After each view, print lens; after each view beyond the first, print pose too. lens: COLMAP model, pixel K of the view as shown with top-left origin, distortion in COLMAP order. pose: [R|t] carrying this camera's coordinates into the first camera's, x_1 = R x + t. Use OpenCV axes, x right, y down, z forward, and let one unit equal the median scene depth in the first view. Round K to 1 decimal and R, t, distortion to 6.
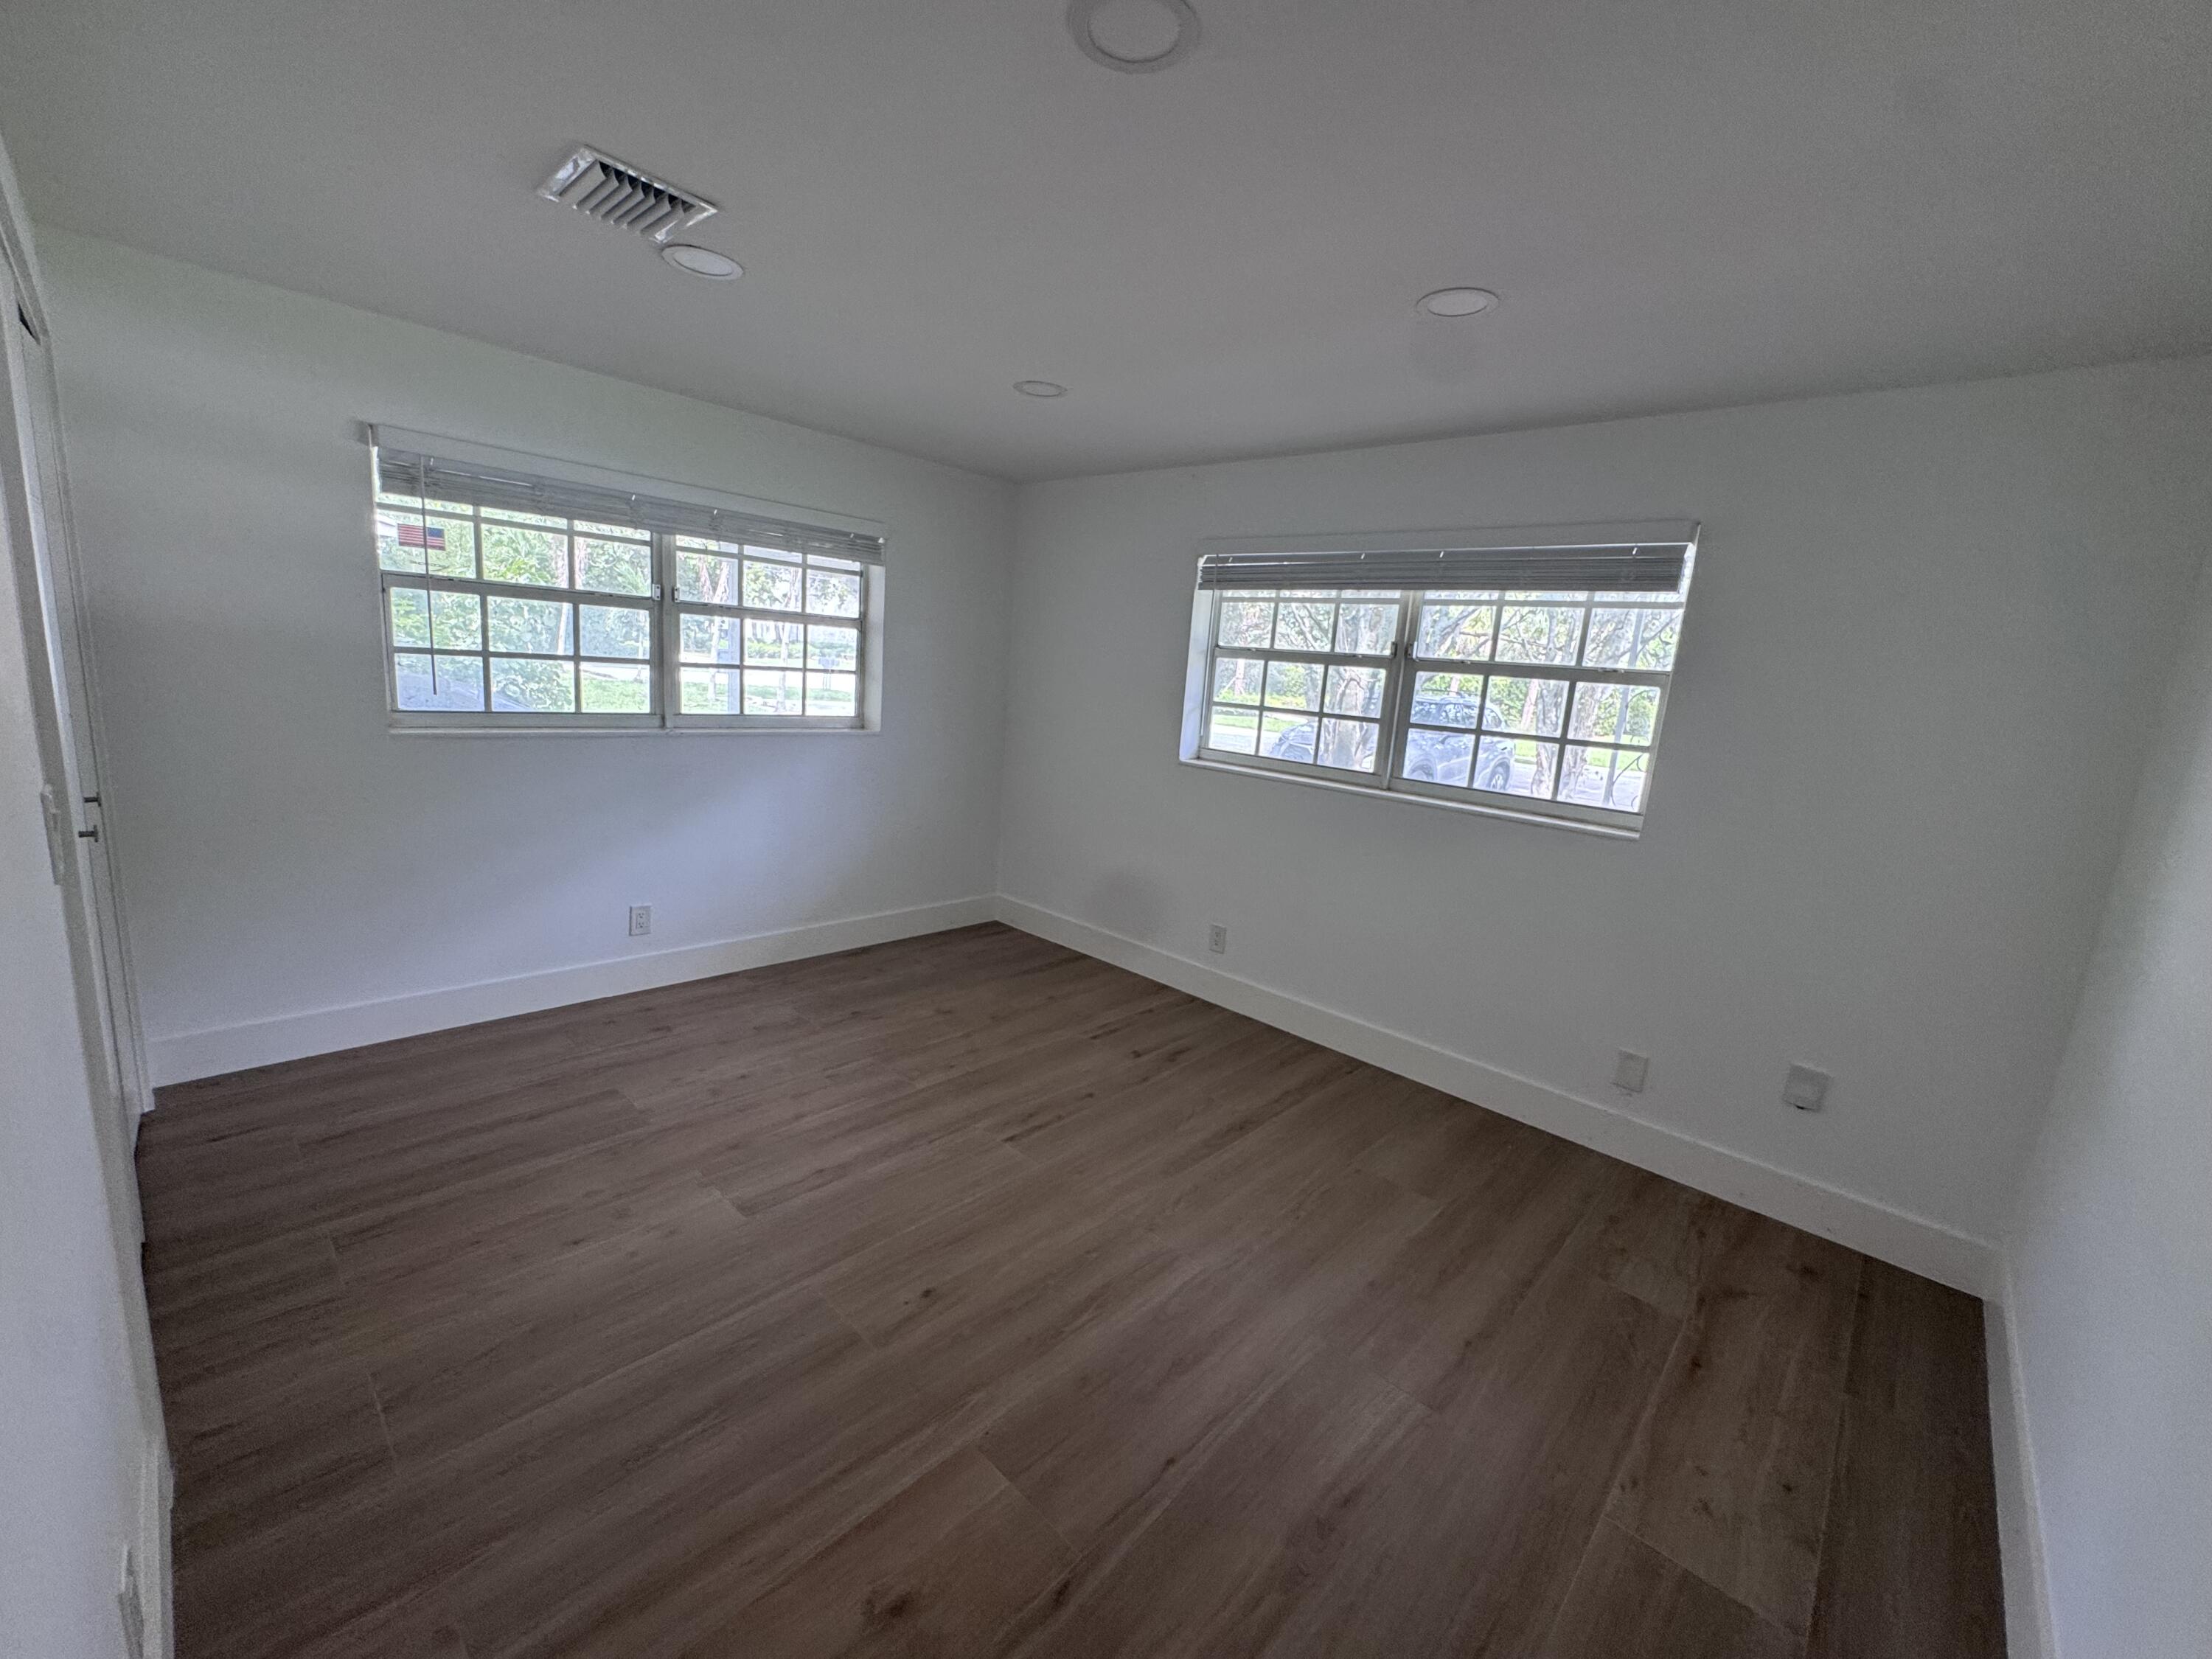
lens RADIAL K [[882.2, 0, 1108.8], [0, 882.2, 826.7], [0, 0, 1]] dist [-0.001089, -0.000137]
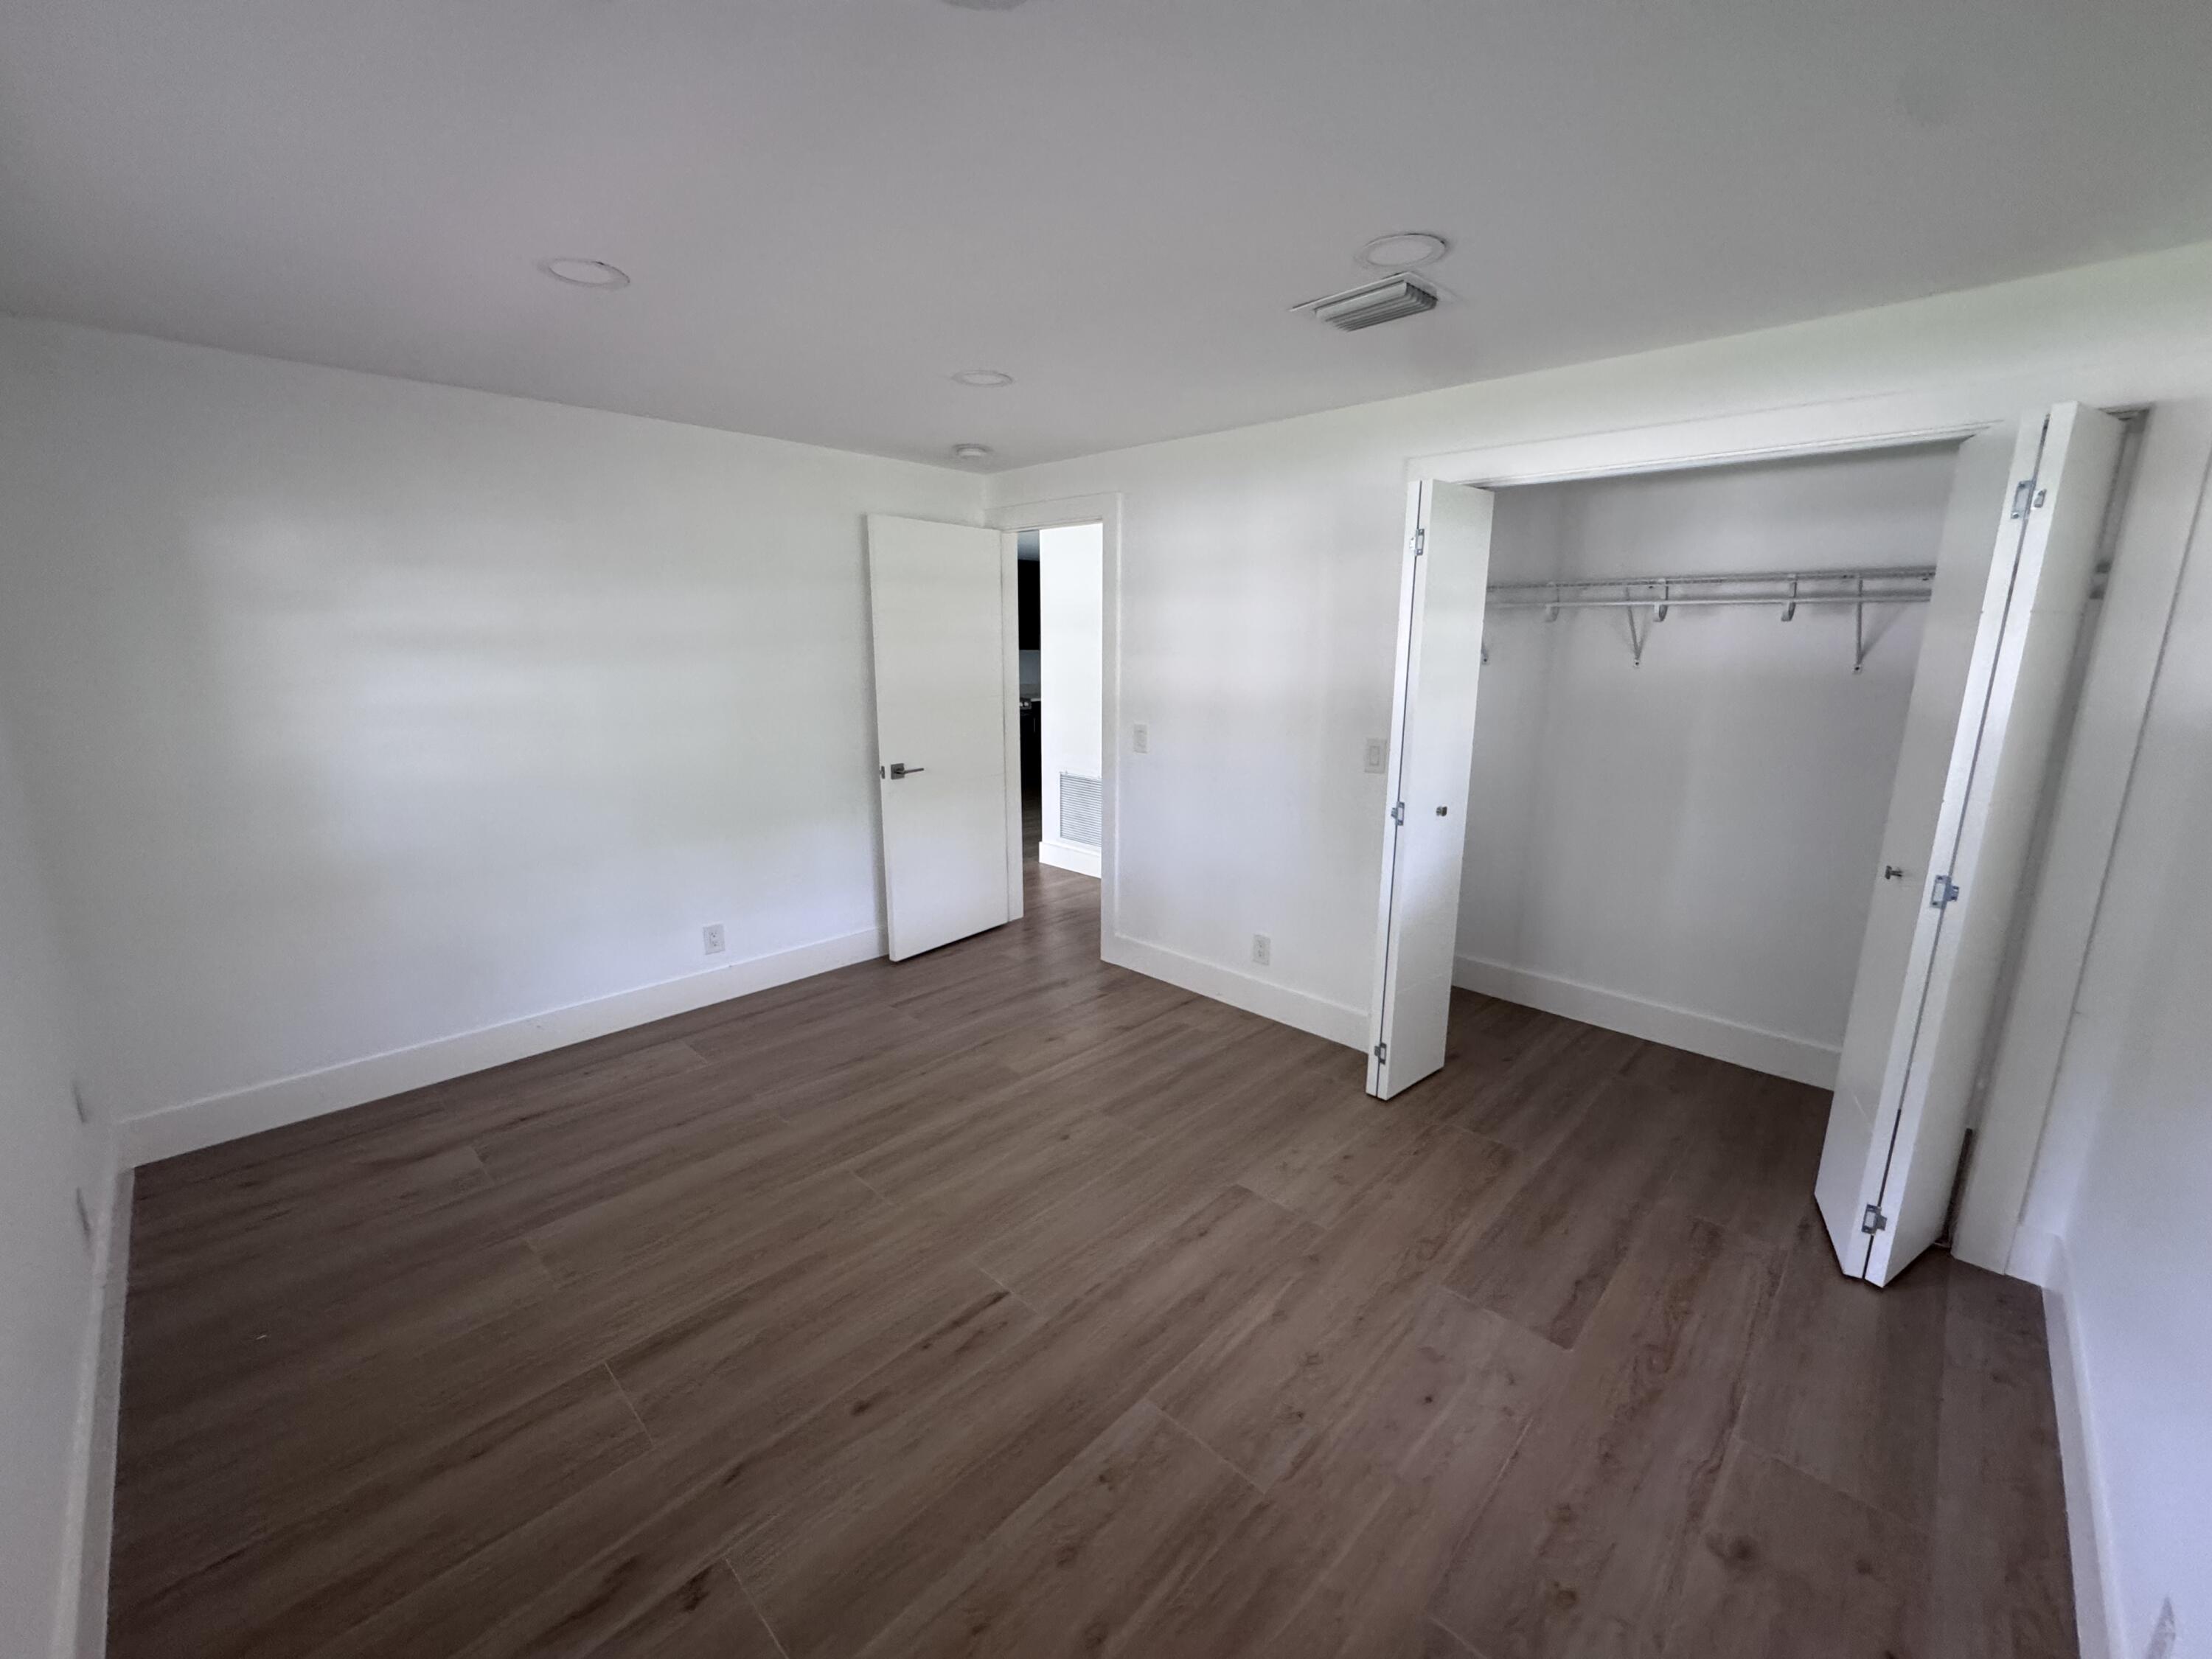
lens RADIAL K [[882.2, 0, 1107.7], [0, 882.2, 815.8], [0, 0, 1]] dist [-0.001089, -0.000137]
pose [[-0.996374, -0.085039, -0.002789, -0.171642], [-0.079795, 0.922545, 0.377548, -0.341902], [-0.029534, 0.376402, -0.925986, 1.577796]]
